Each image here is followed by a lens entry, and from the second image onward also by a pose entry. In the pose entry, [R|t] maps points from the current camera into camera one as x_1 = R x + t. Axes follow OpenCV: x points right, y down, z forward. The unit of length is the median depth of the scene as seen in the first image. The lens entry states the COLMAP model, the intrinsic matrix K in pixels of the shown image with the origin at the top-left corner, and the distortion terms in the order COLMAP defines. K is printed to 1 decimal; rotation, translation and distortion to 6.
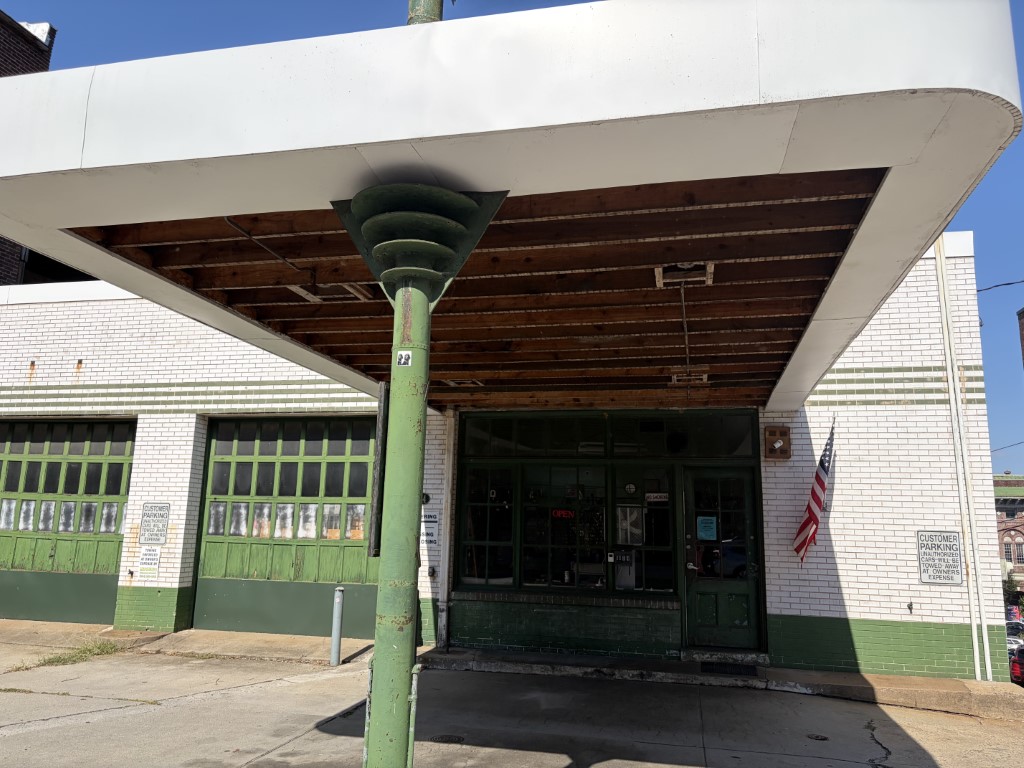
lens RADIAL K [[777.4, 0, 512.0], [0, 777.4, 384.0], [0, 0, 1]] dist [0.037867, 0.001424]
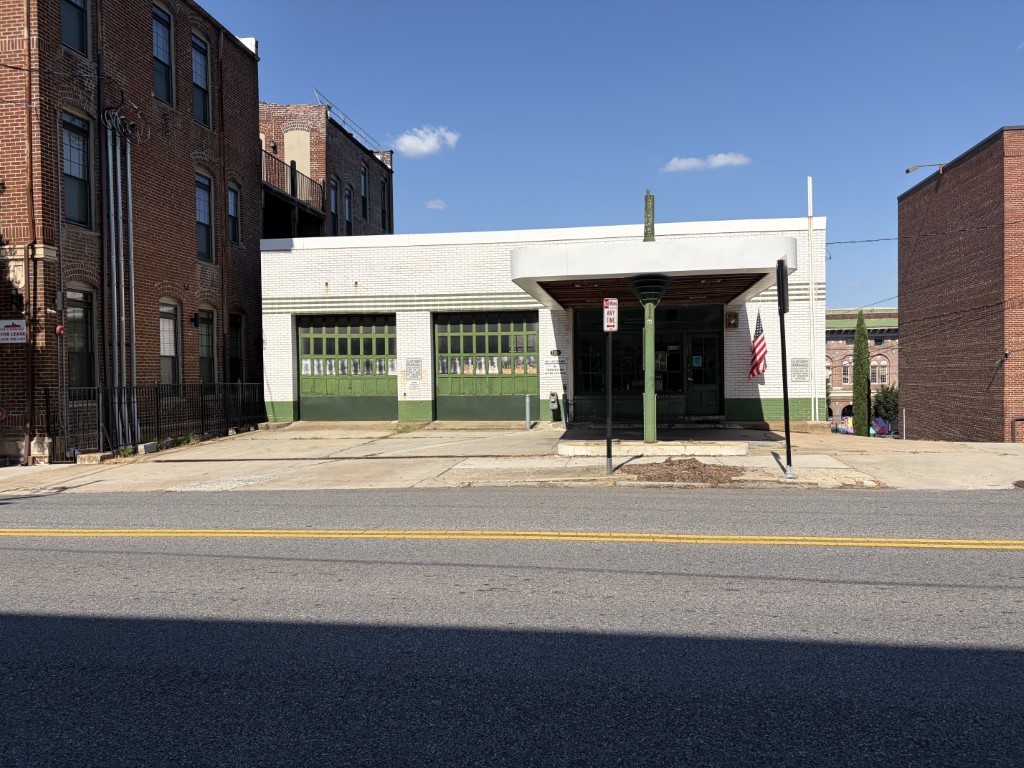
lens RADIAL K [[796.0, 0, 512.0], [0, 796.0, 384.0], [0, 0, 1]] dist [0.097234, -0.000966]
pose [[0.995450, -0.035906, 0.088258, -0.388240], [0.018304, 0.981089, 0.192688, -0.159780], [-0.093508, -0.190196, 0.977283, -0.949810]]
